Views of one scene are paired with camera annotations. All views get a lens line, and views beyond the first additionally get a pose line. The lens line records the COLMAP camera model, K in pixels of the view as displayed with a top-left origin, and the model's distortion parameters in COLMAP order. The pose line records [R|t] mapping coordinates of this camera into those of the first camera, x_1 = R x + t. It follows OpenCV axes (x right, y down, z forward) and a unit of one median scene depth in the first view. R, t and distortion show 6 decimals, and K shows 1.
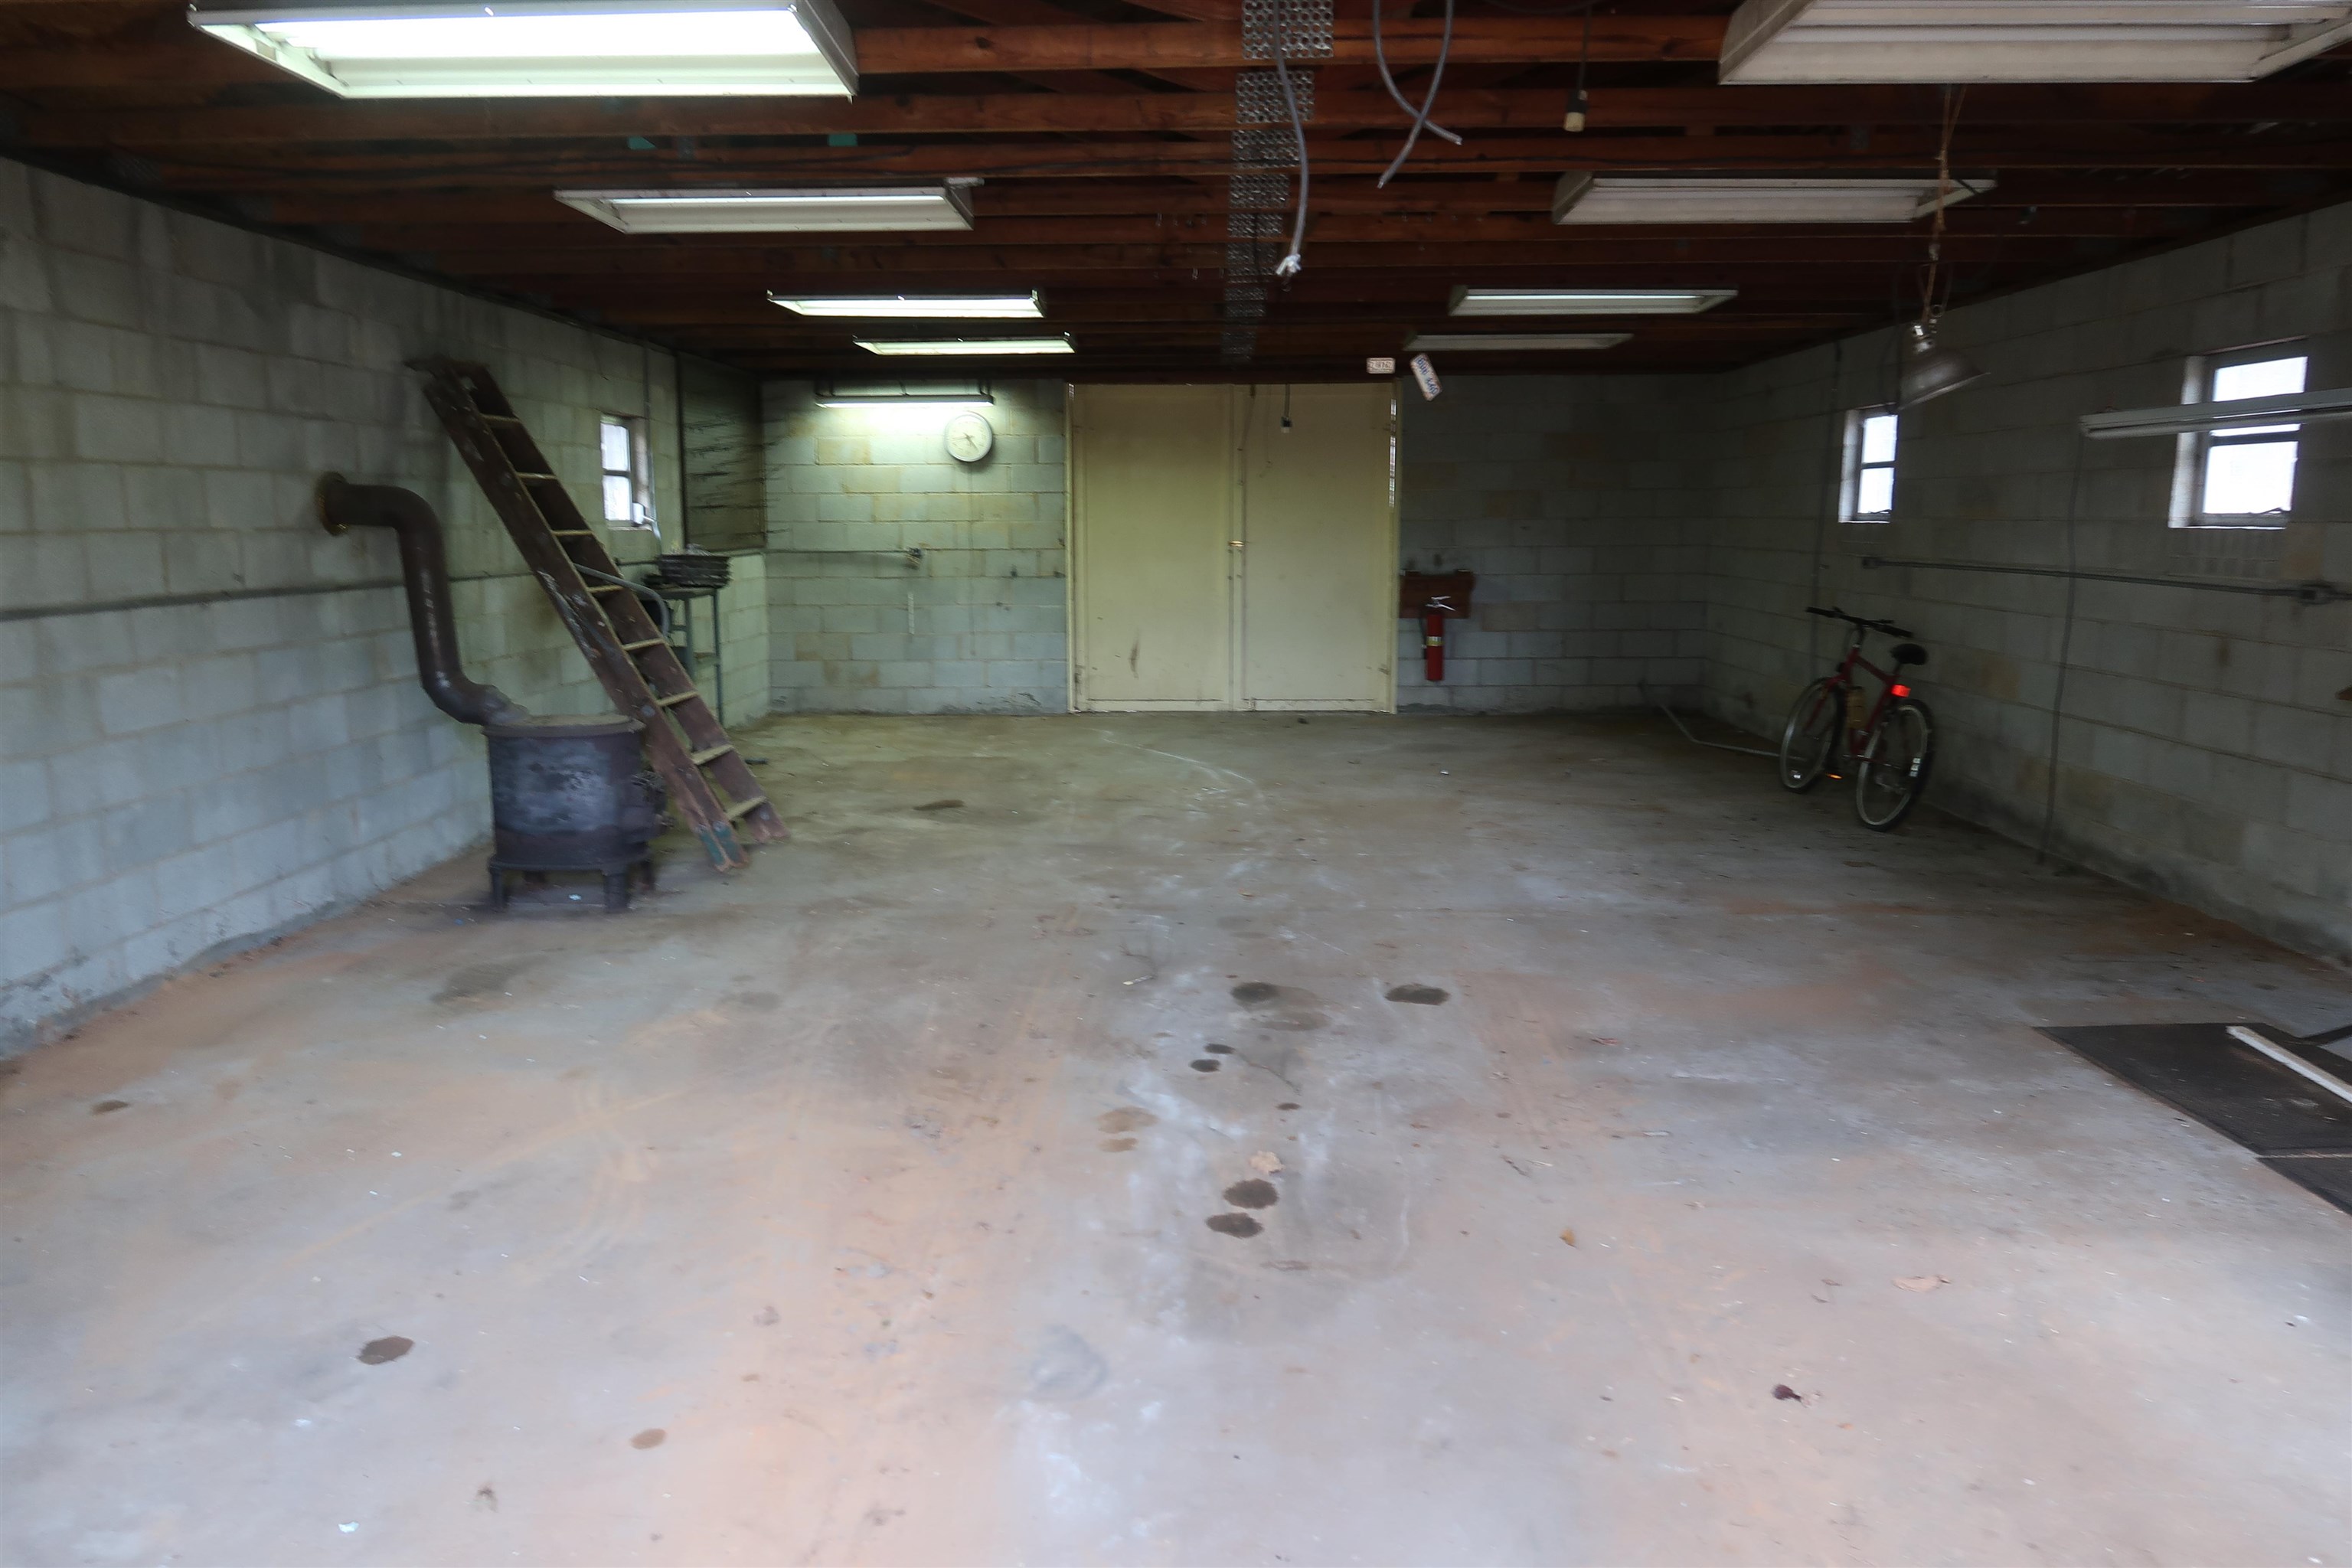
lens RADIAL K [[1596.0, 0, 1180.1], [0, 1596.0, 780.7], [0, 0, 1]] dist [-0.006433, -0.009657]
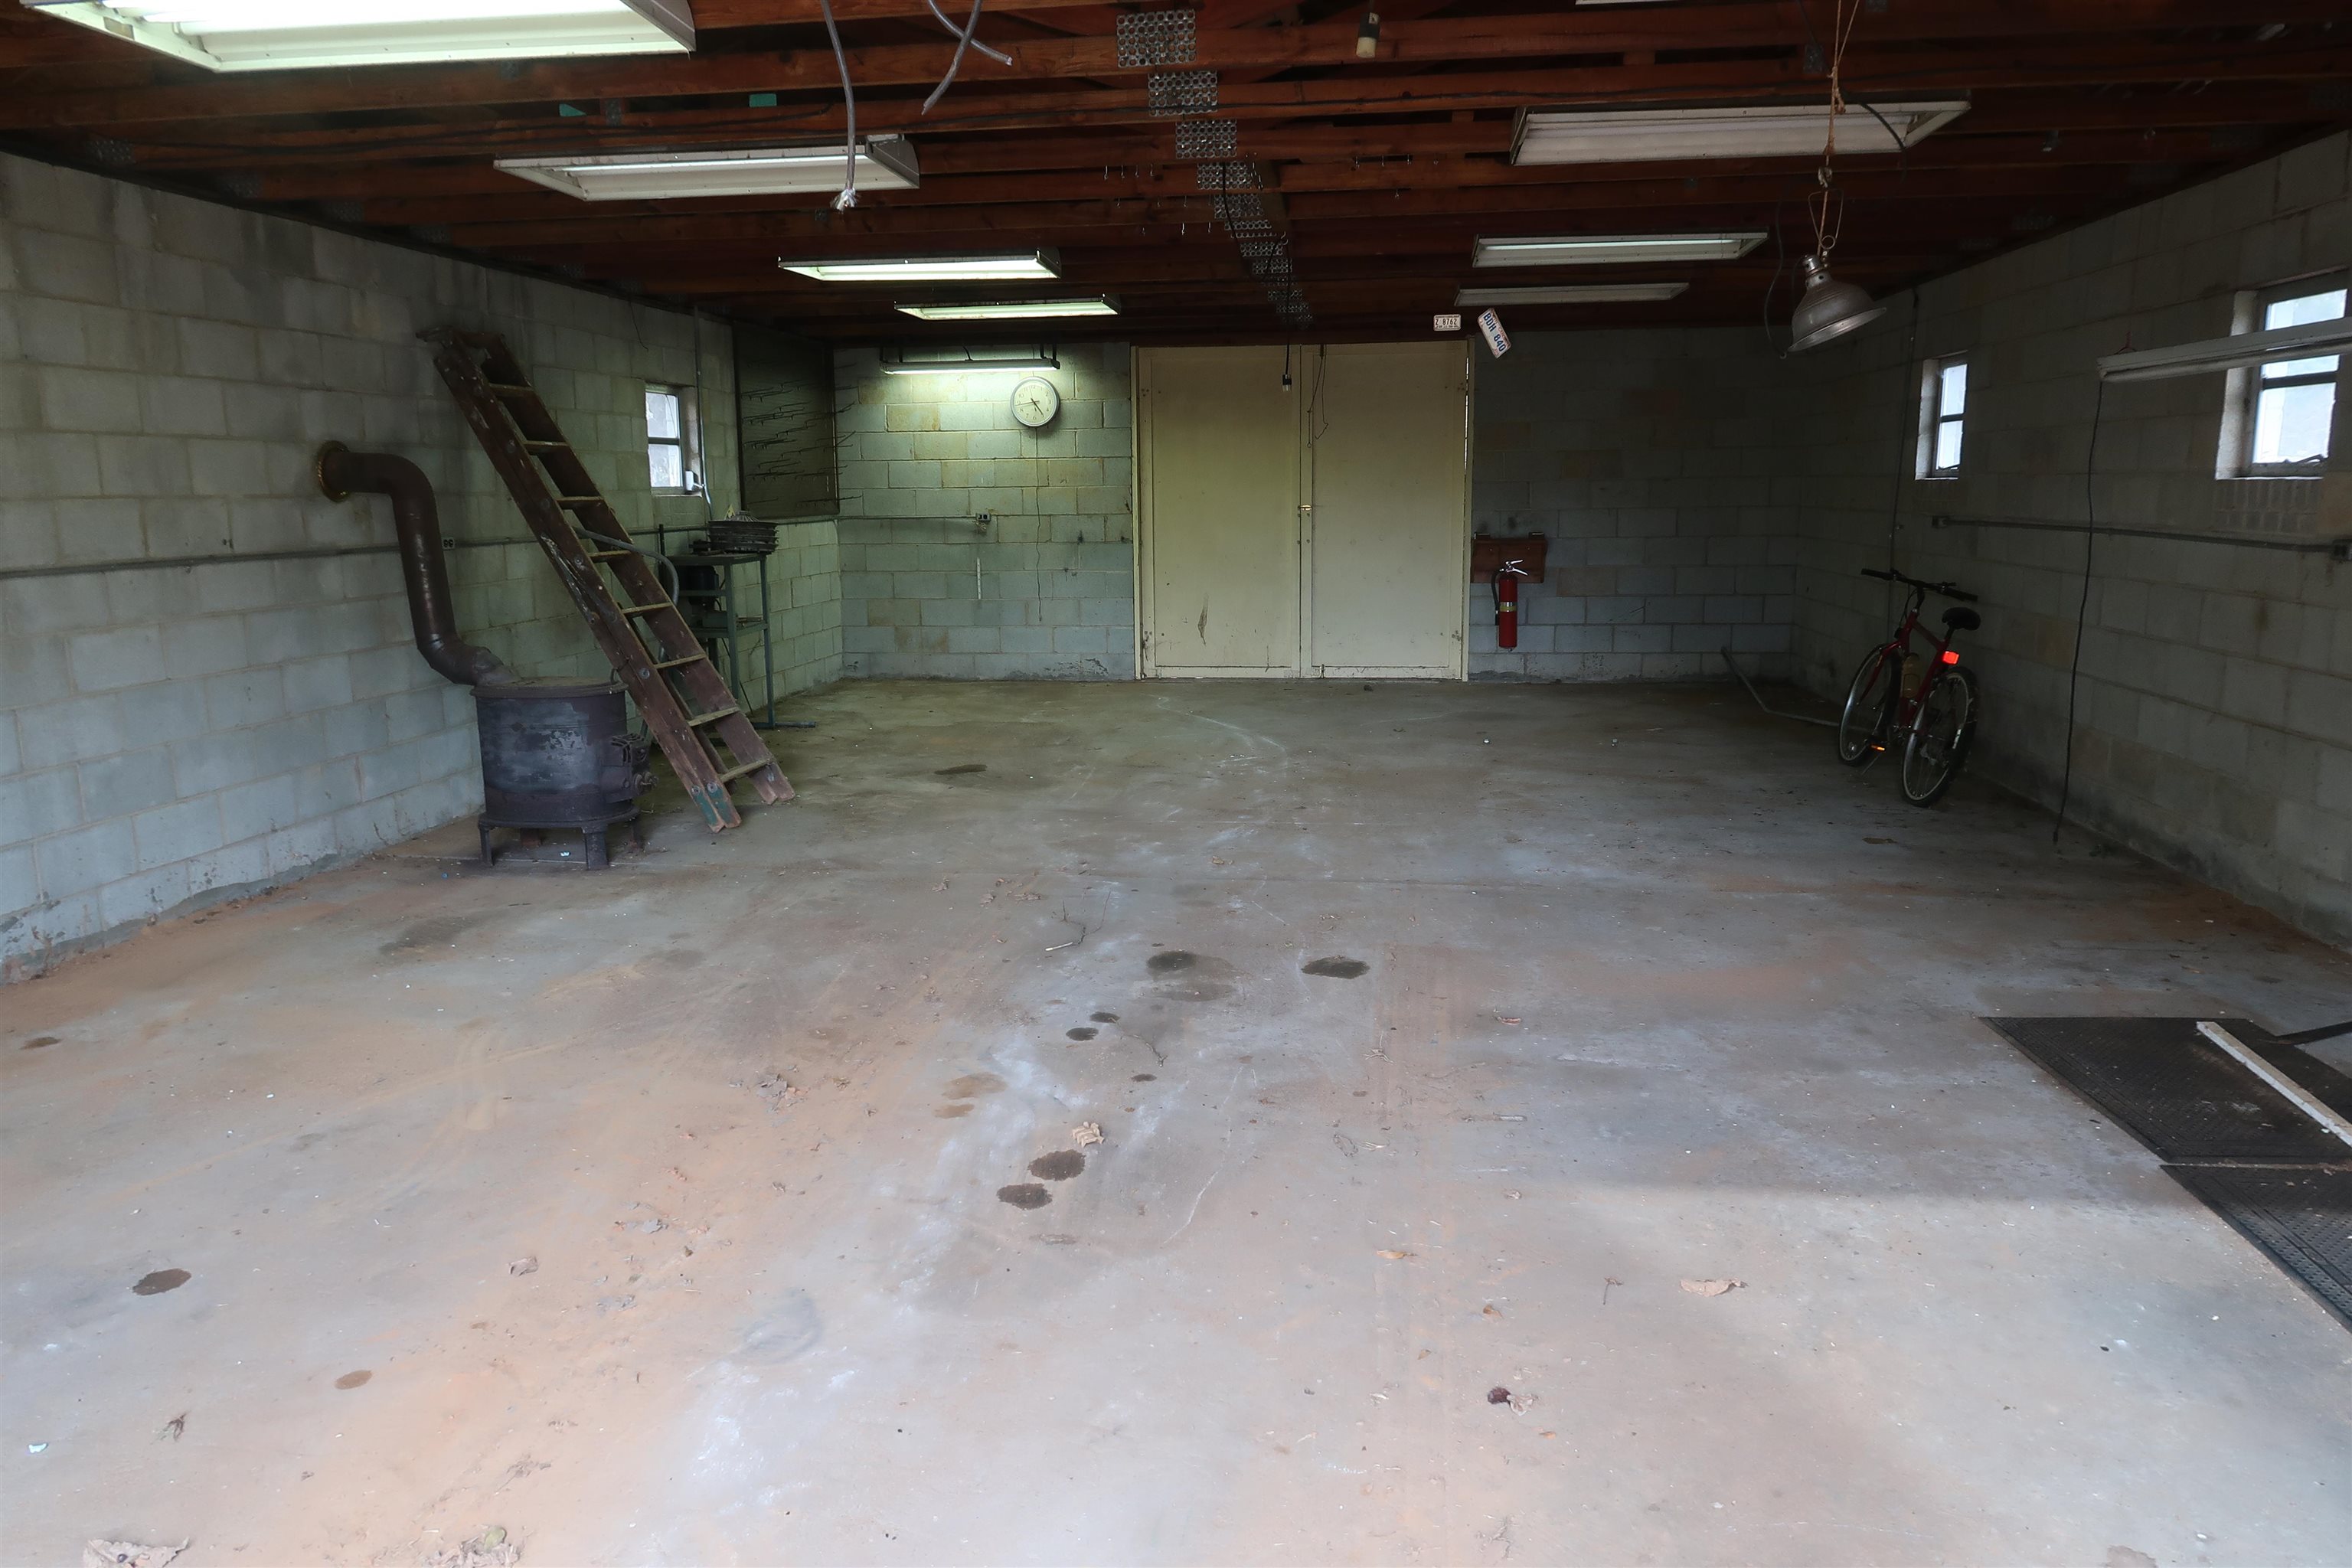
lens RADIAL K [[1602.9, 0, 1179.7], [0, 1602.9, 770.8], [0, 0, 1]] dist [-0.016045, 0.003806]
pose [[0.994376, 0.010538, -0.105380, 0.126101], [-0.009213, 0.999872, 0.013049, 0.002525], [0.105504, -0.012005, 0.994346, 0.020639]]
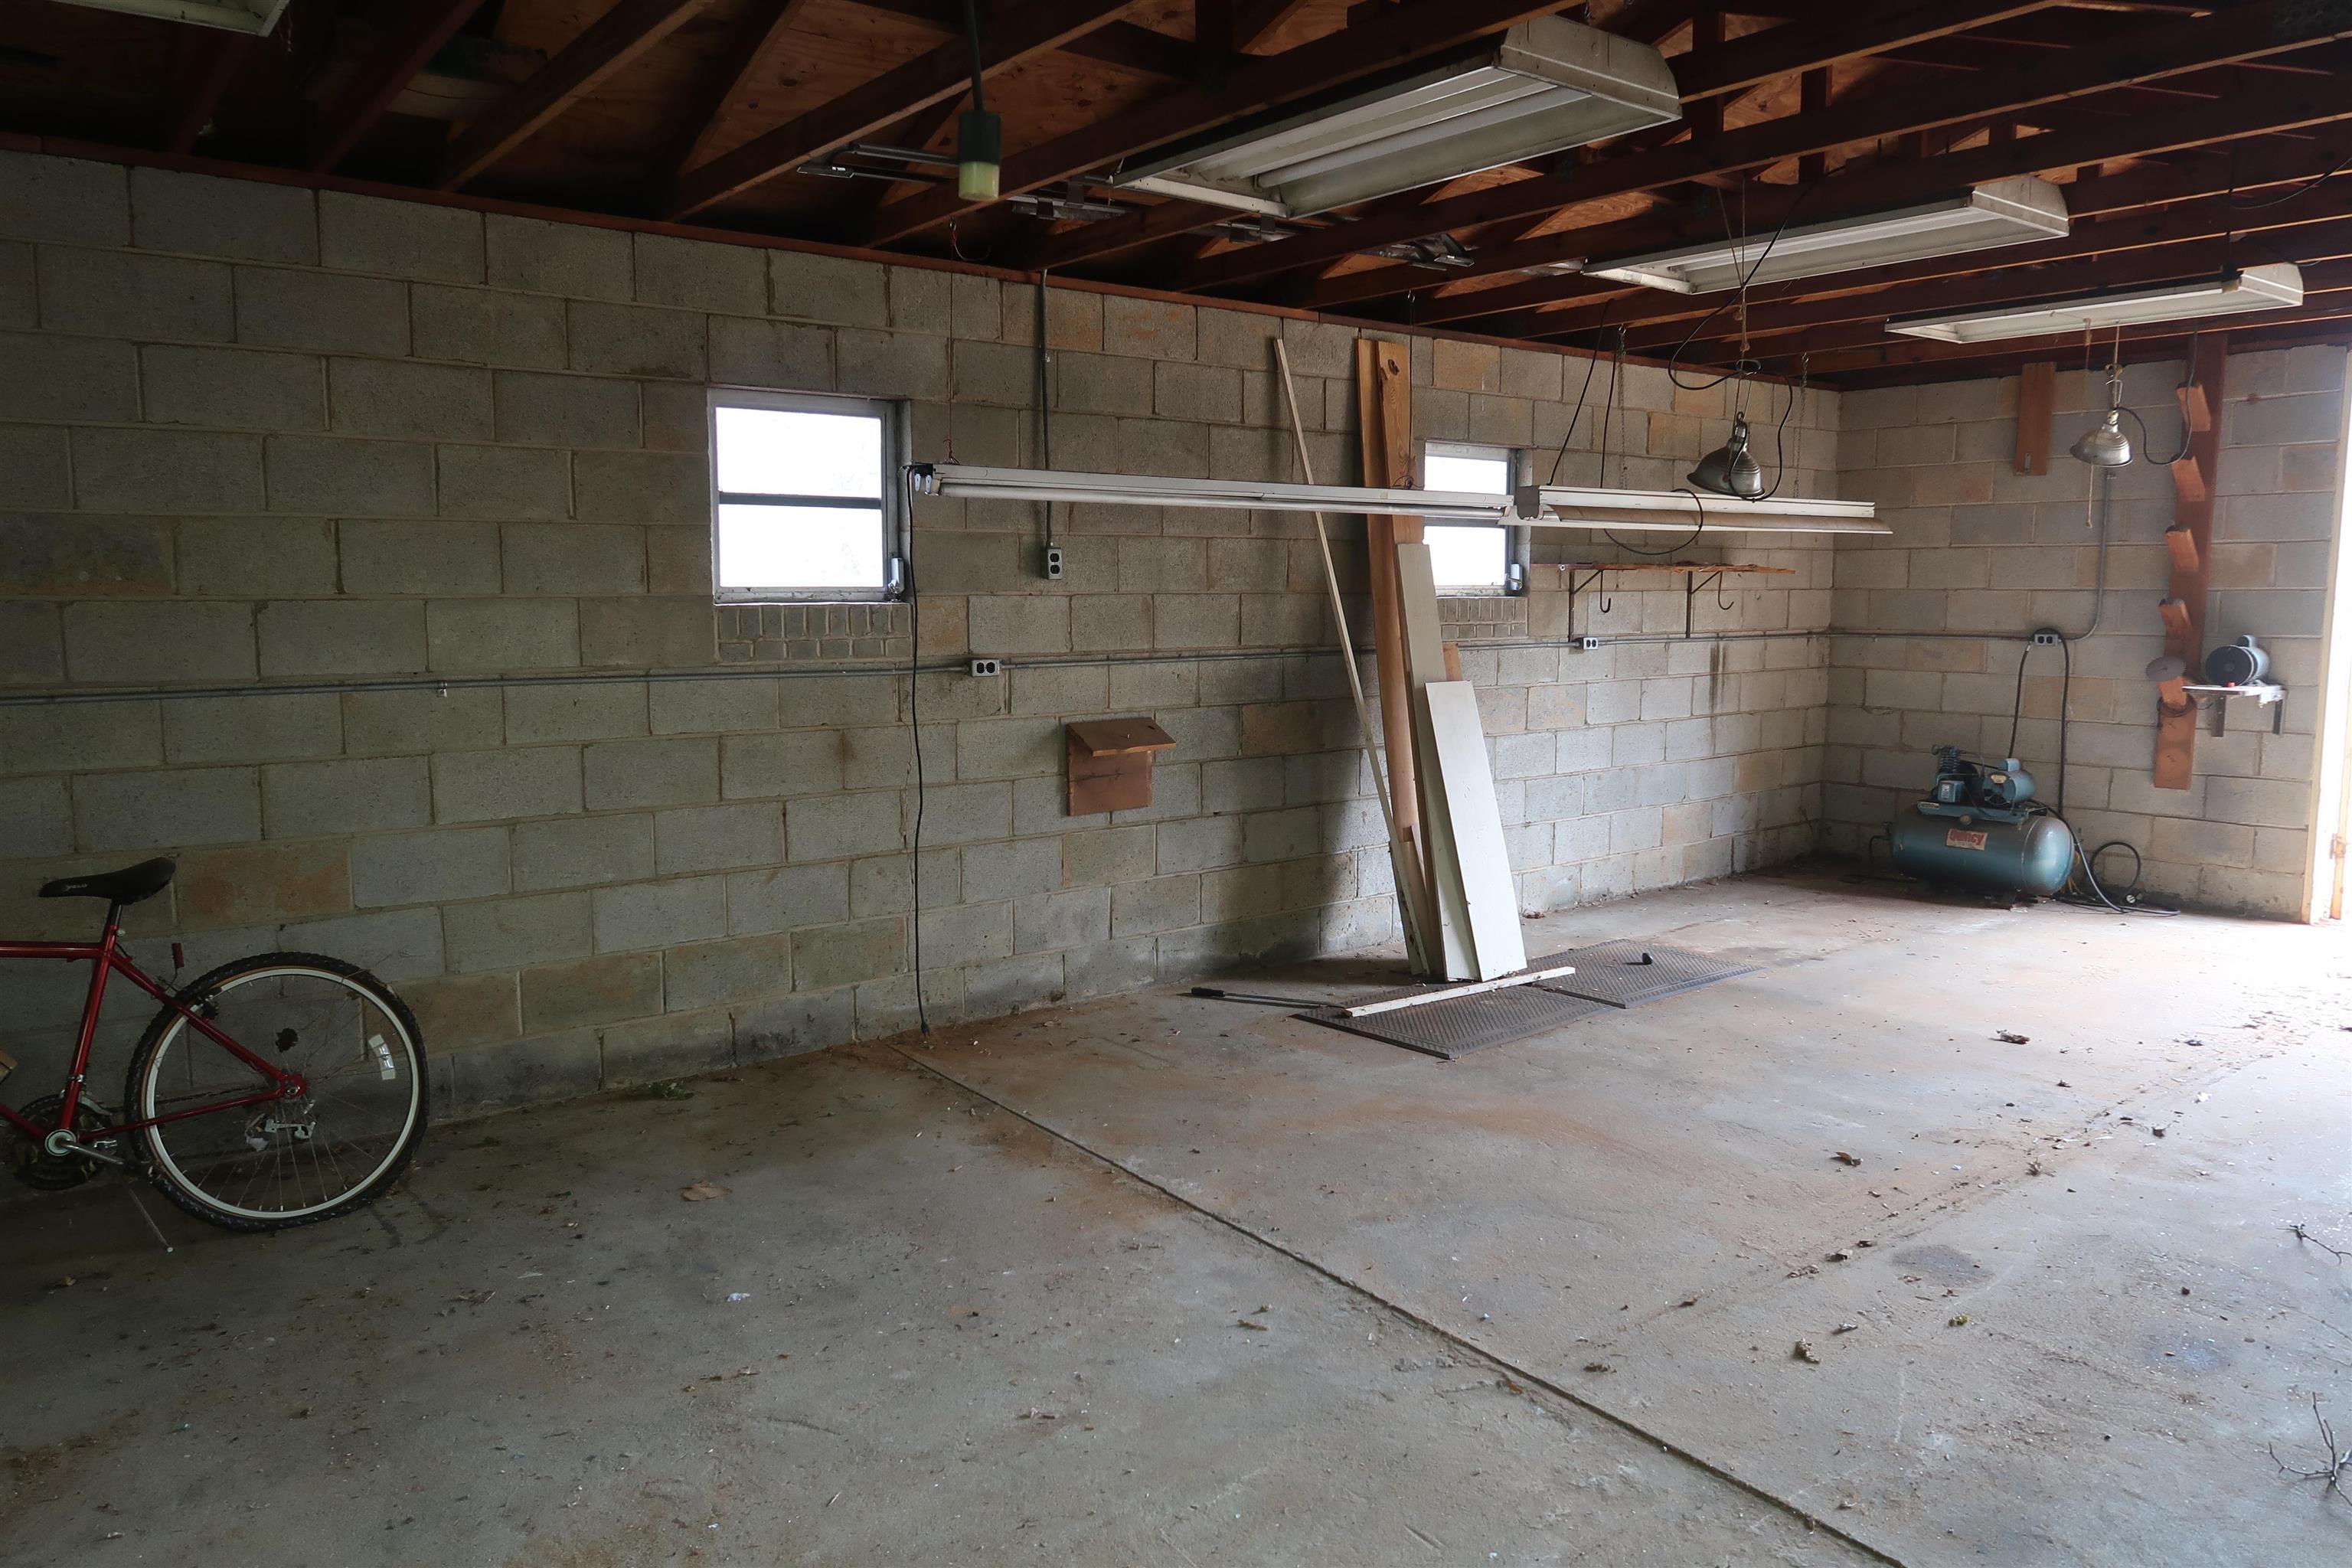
lens RADIAL K [[1602.9, 0, 1179.7], [0, 1602.9, 770.8], [0, 0, 1]] dist [-0.016045, 0.003806]
pose [[-0.614784, -0.075933, 0.785031, -0.133431], [0.141002, 0.968737, 0.204125, -0.204516], [-0.775989, 0.236184, -0.584858, 1.277082]]
